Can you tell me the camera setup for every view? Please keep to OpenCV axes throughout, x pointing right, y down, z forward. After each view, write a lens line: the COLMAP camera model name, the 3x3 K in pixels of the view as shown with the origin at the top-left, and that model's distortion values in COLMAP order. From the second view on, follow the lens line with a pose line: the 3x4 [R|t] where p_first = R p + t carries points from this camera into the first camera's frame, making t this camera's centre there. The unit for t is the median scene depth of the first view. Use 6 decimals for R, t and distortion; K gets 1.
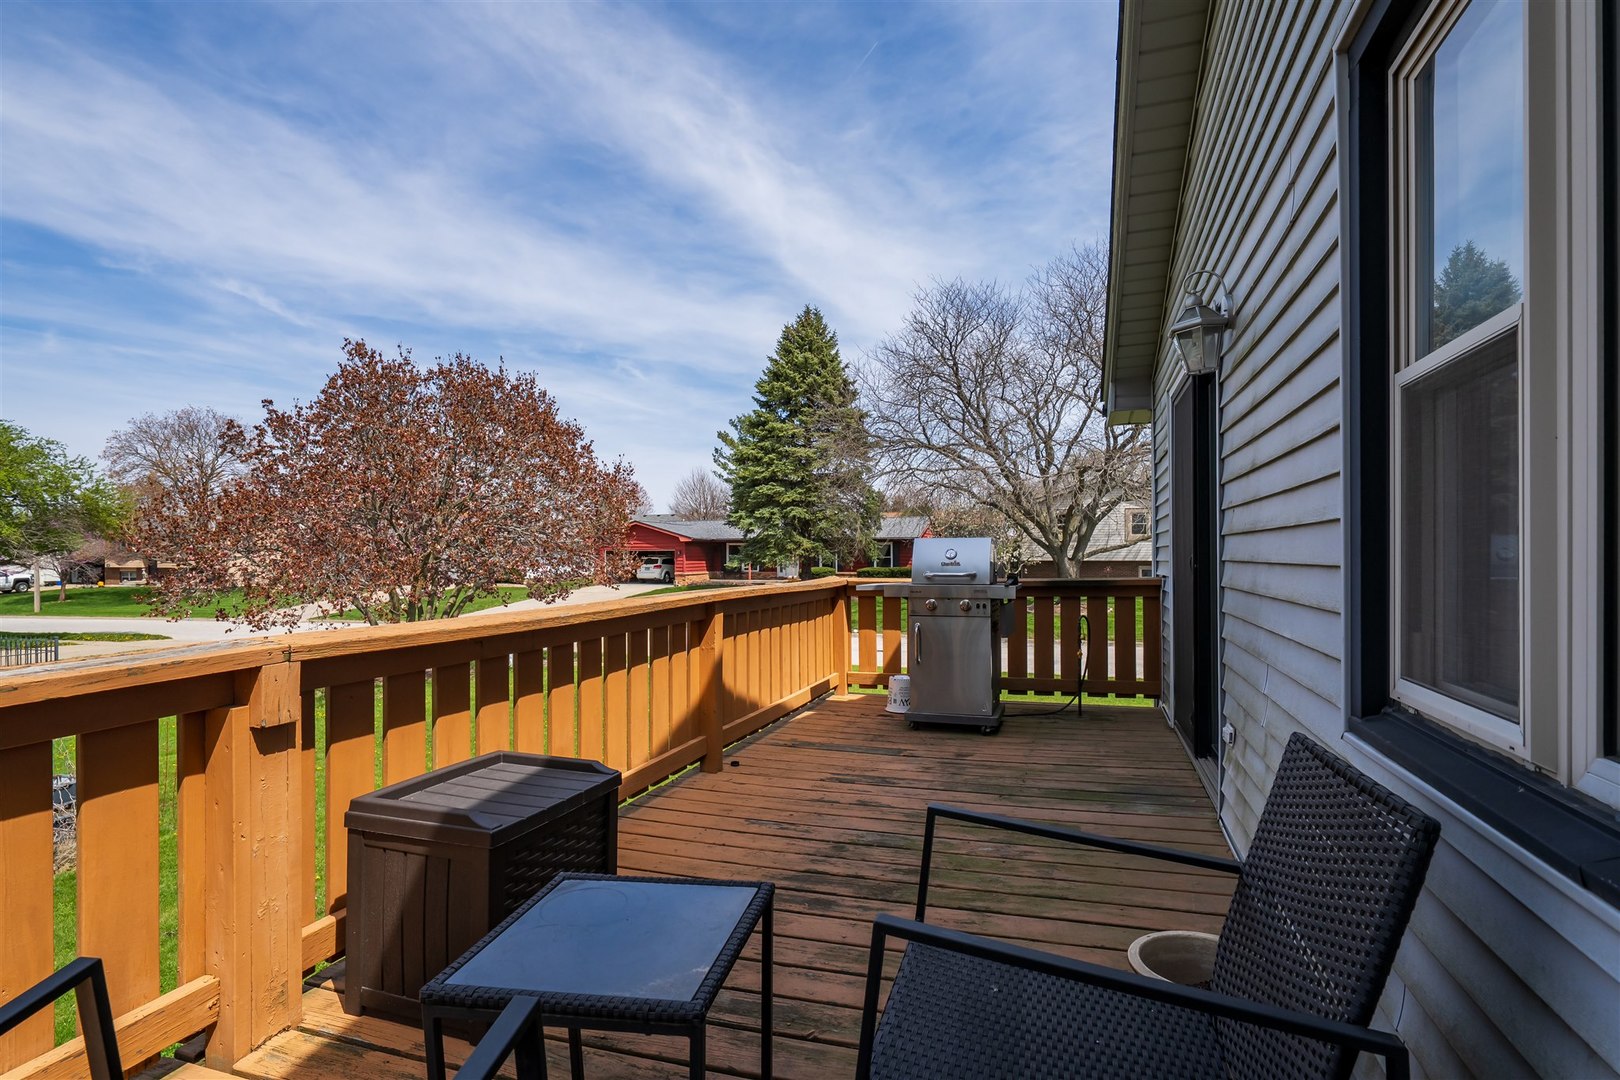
lens RADIAL K [[821.8, 0, 812.4], [0, 821.8, 543.6], [0, 0, 1]] dist [0.002325, -0.001919]
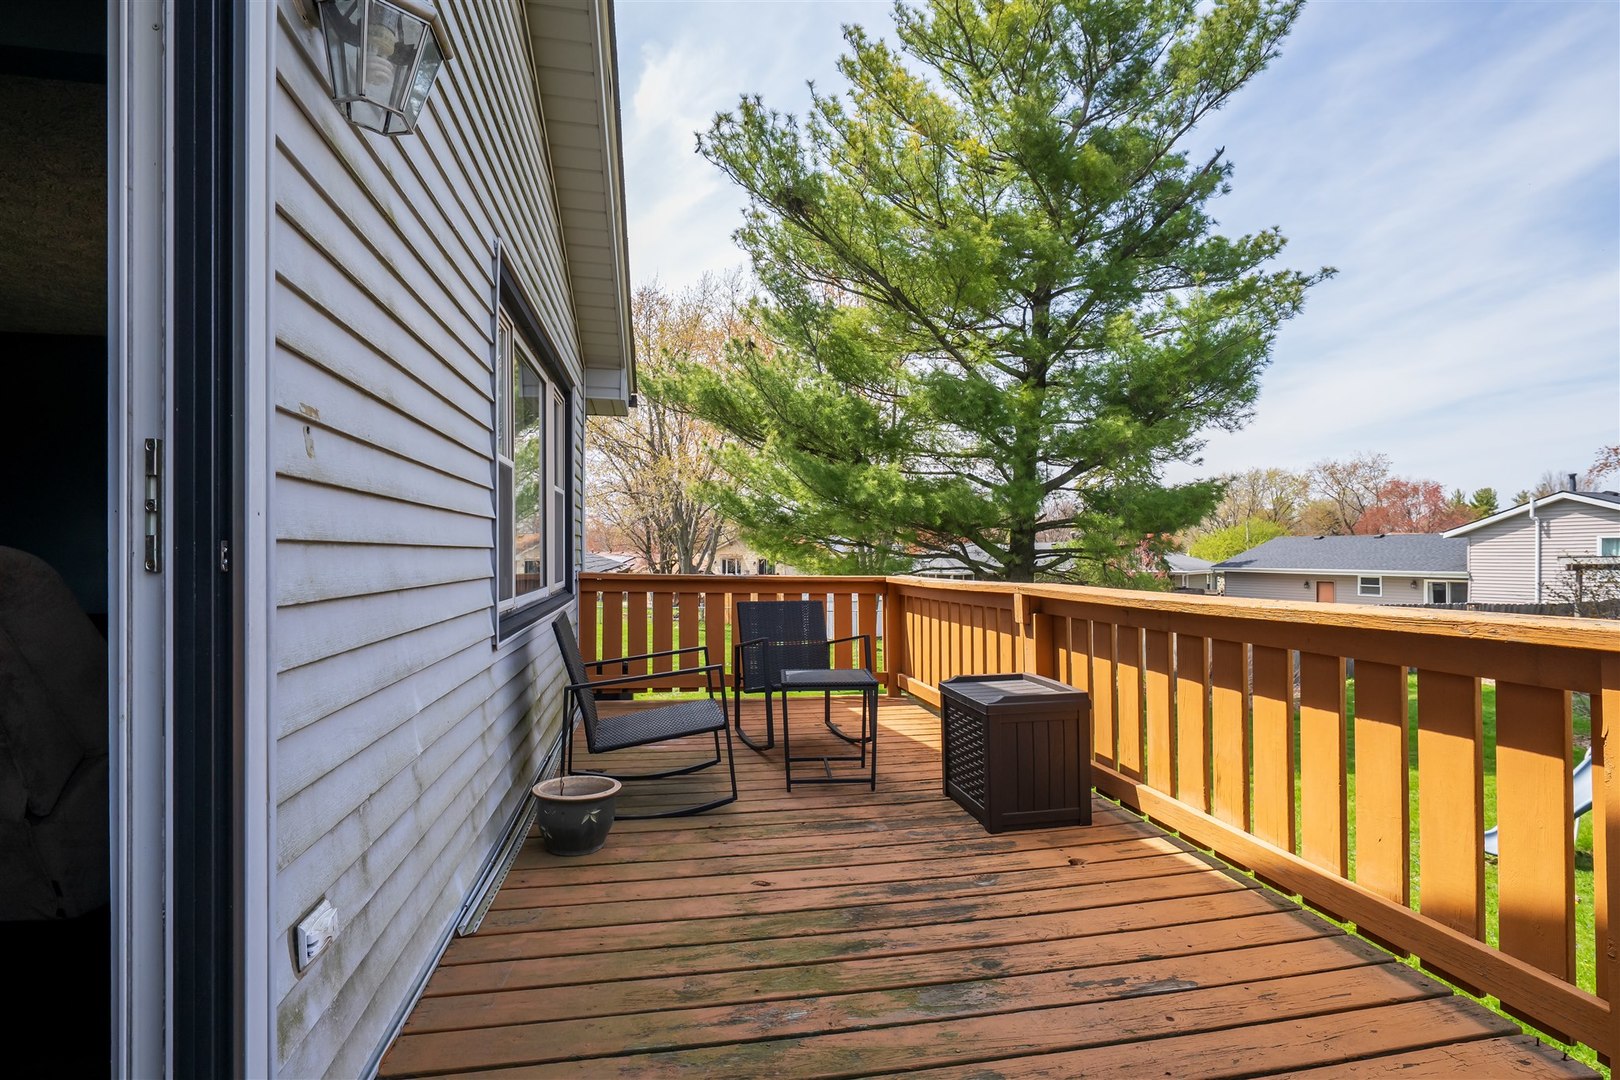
lens RADIAL K [[821.8, 0, 810.4], [0, 821.8, 537.6], [0, 0, 1]] dist [0.002325, -0.001919]
pose [[-0.874514, 0.011276, -0.484869, 0.521224], [0.014847, 0.999884, -0.003525, 0.016568], [0.484773, -0.010281, -0.874580, 1.627469]]
